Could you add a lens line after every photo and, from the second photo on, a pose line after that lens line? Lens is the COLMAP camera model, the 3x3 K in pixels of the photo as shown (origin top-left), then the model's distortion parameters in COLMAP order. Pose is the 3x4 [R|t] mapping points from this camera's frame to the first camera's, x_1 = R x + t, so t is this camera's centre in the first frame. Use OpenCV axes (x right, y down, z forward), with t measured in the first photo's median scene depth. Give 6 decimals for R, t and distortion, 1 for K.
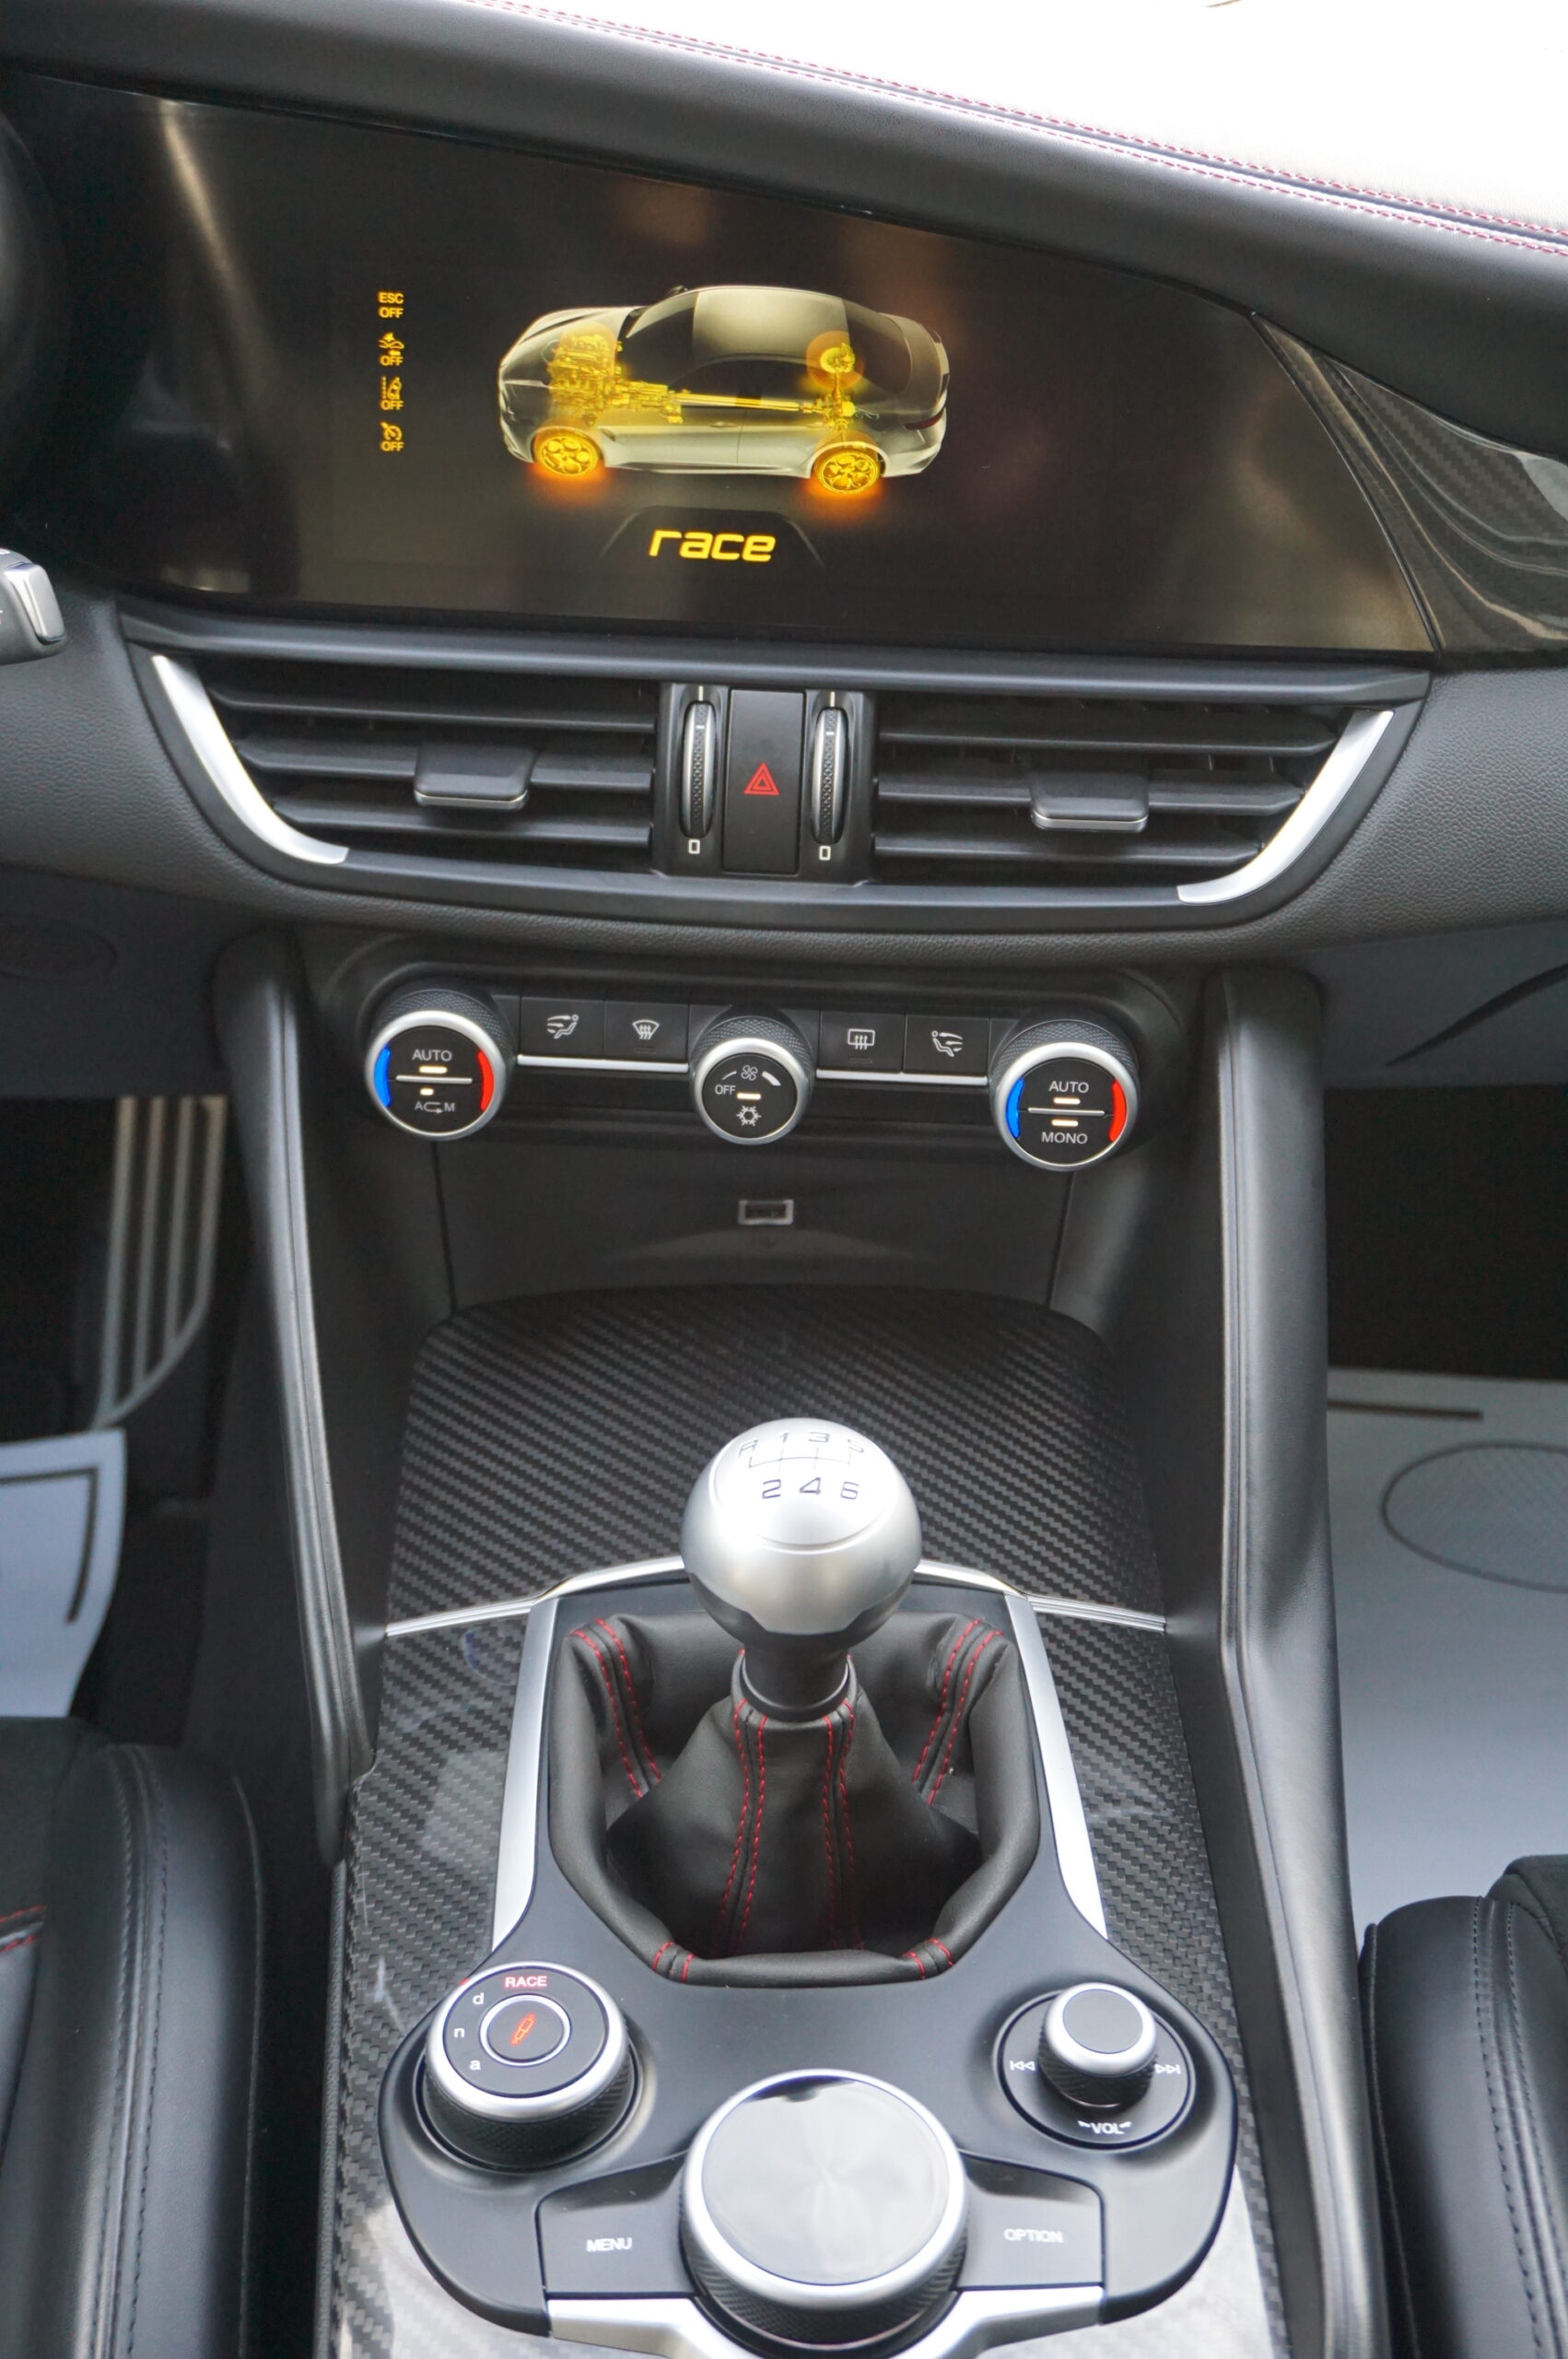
lens RADIAL K [[2860.6, 0, 782.3], [0, 2860.6, 1168.7], [0, 0, 1]] dist [-0.026645, 0.000000]
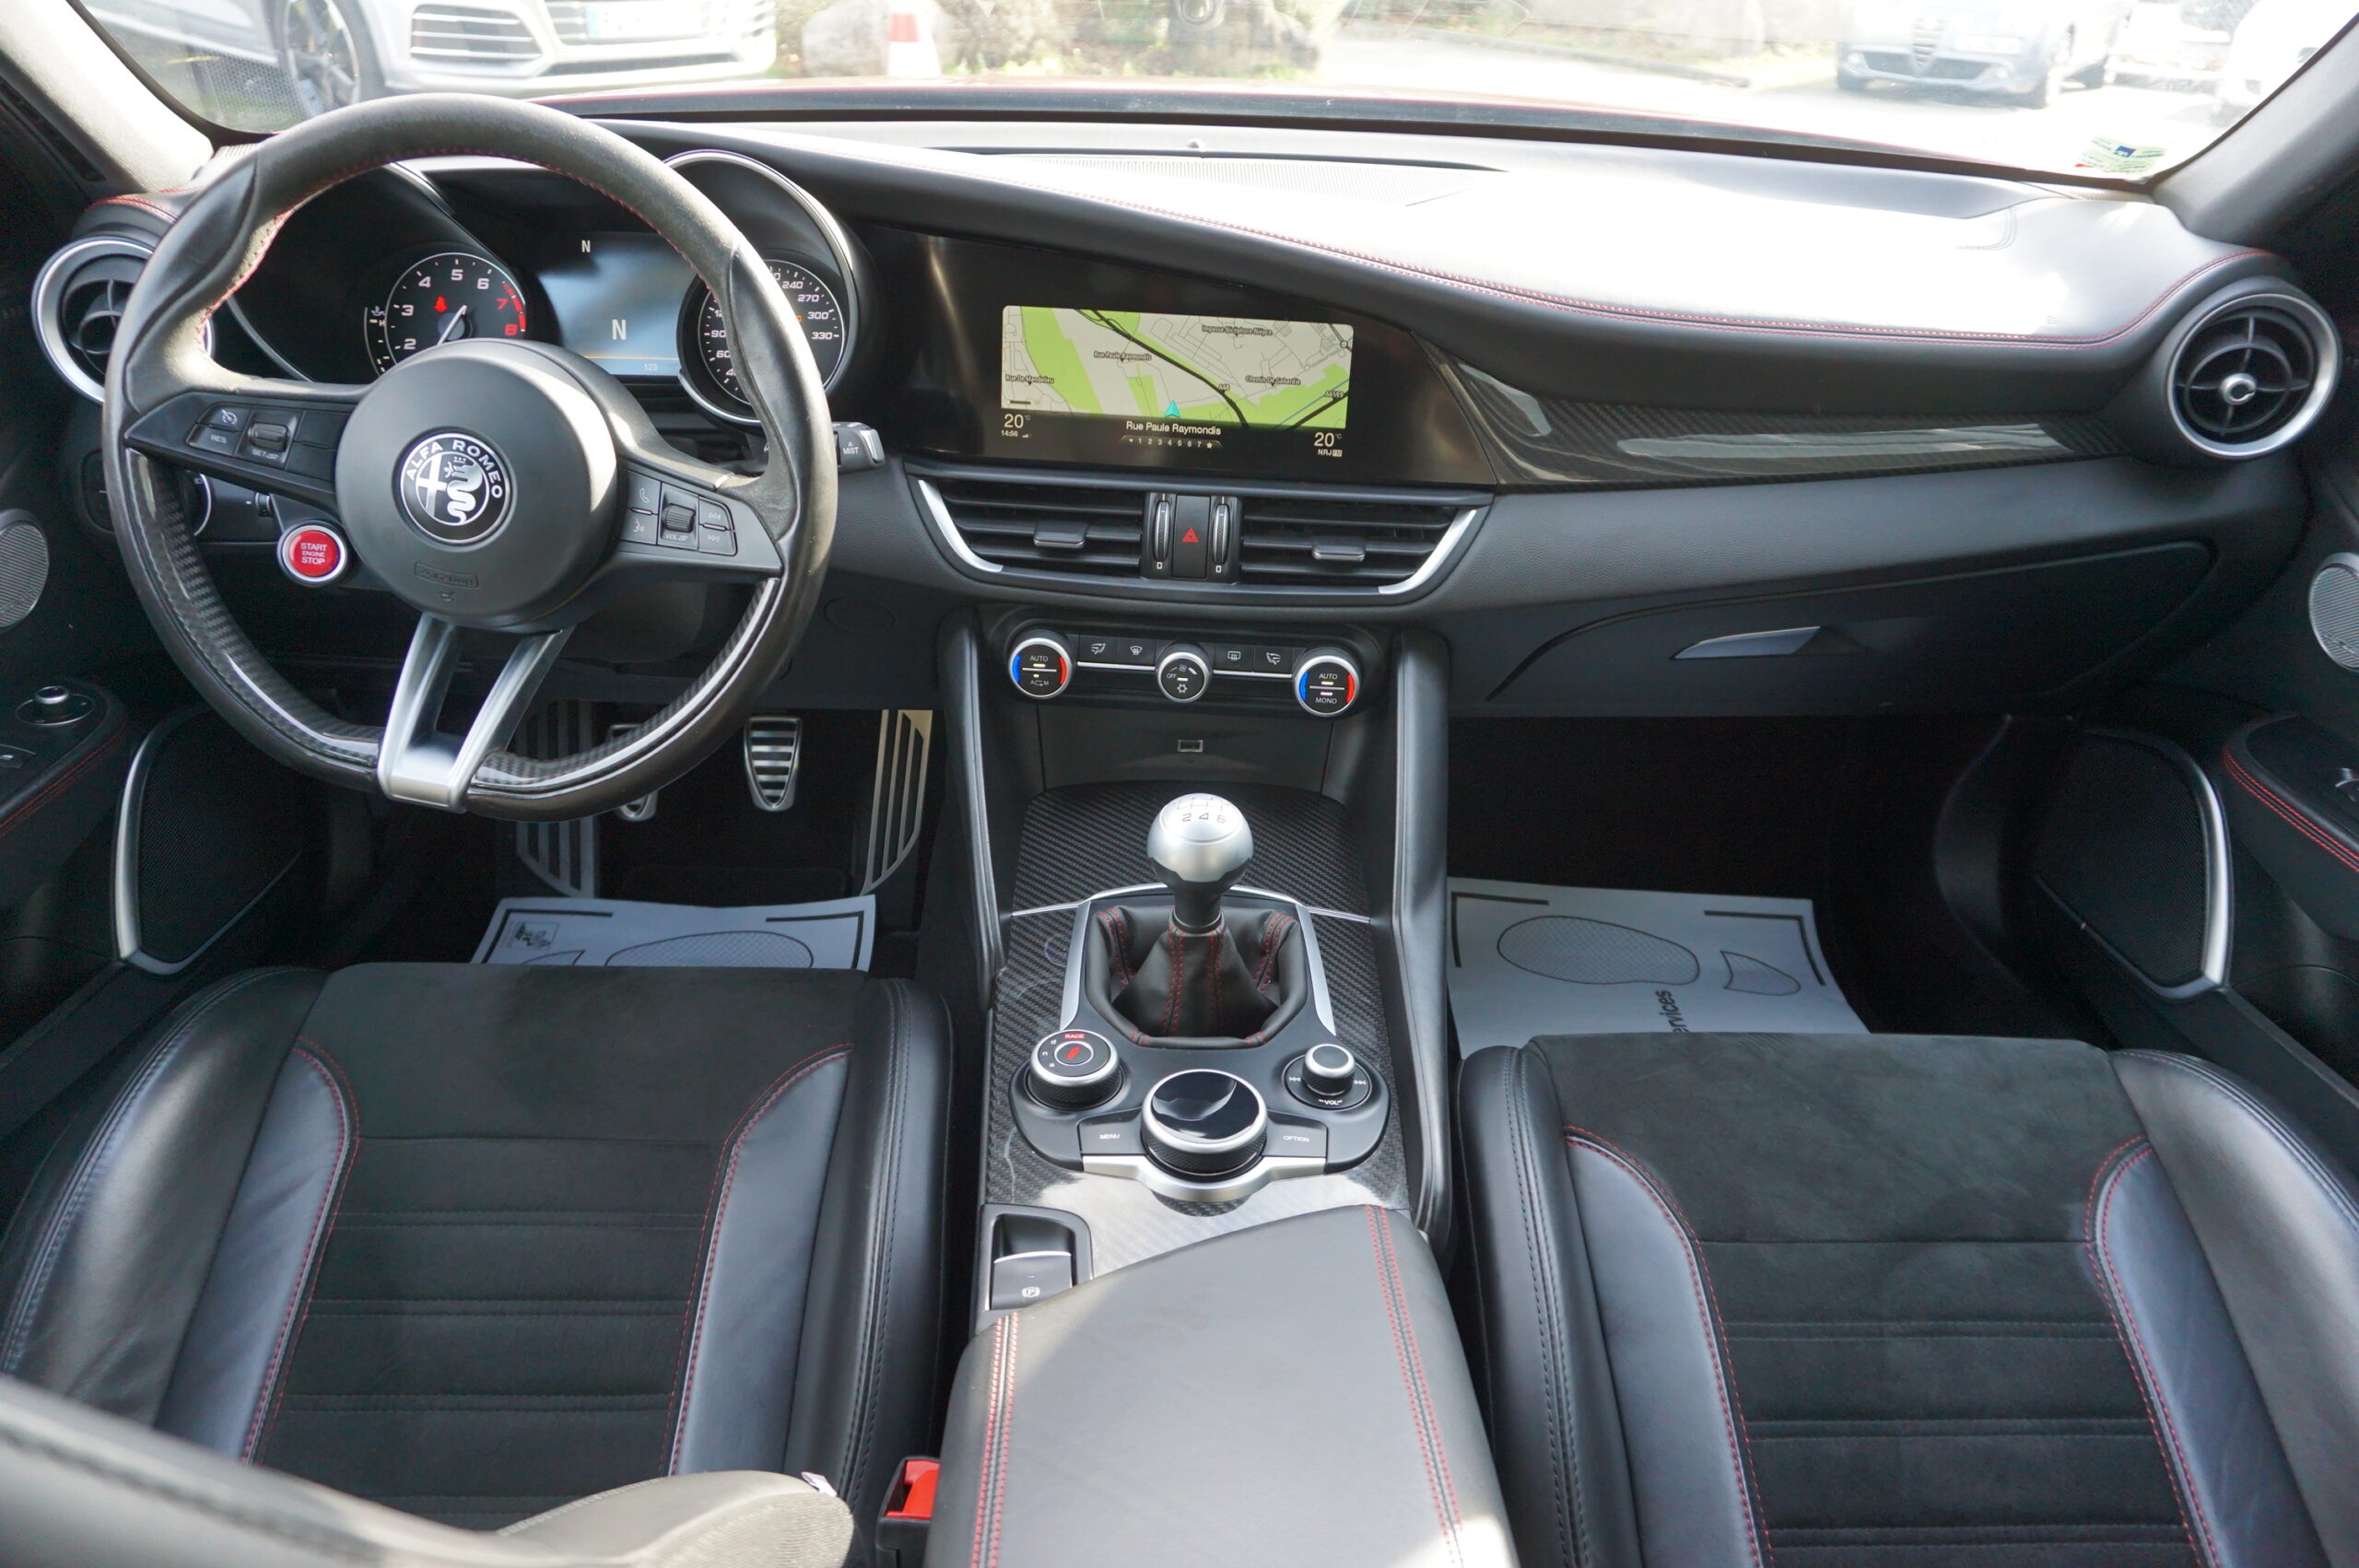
lens RADIAL K [[1599.5, 0, 1170.1], [0, 1599.5, 770.1], [0, 0, 1]] dist [-0.043291, 0.013798]
pose [[0.999509, 0.015800, -0.027059, 0.013370], [-0.017717, 0.997236, -0.072155, 0.135017], [0.025844, 0.072599, 0.997026, -0.225777]]
